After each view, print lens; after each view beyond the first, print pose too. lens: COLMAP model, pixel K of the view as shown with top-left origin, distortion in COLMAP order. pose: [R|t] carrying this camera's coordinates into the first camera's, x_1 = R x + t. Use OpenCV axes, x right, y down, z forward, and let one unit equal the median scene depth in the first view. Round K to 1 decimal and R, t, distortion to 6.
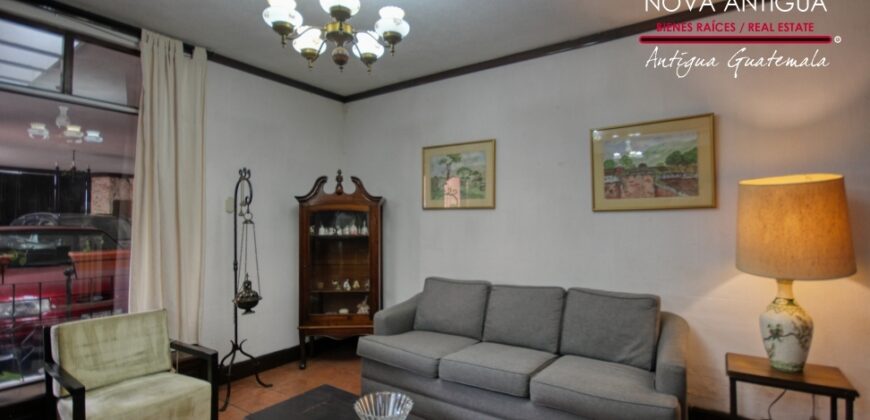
lens RADIAL K [[403.2, 0, 436.2], [0, 403.2, 211.1], [0, 0, 1]] dist [-0.002900, -0.000405]
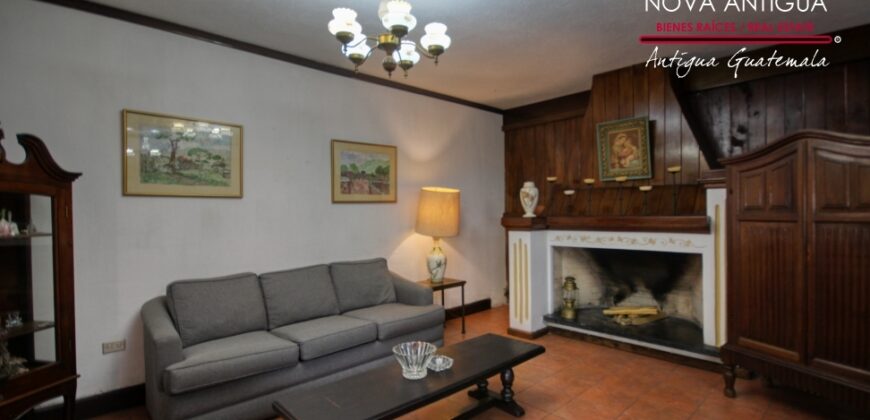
lens RADIAL K [[403.2, 0, 434.7], [0, 403.2, 212.5], [0, 0, 1]] dist [-0.002900, -0.000405]
pose [[0.230960, -0.003612, 0.972957, -0.830689], [-0.014811, 0.999864, 0.007228, 0.017941], [-0.972851, -0.016080, 0.230875, 0.397335]]
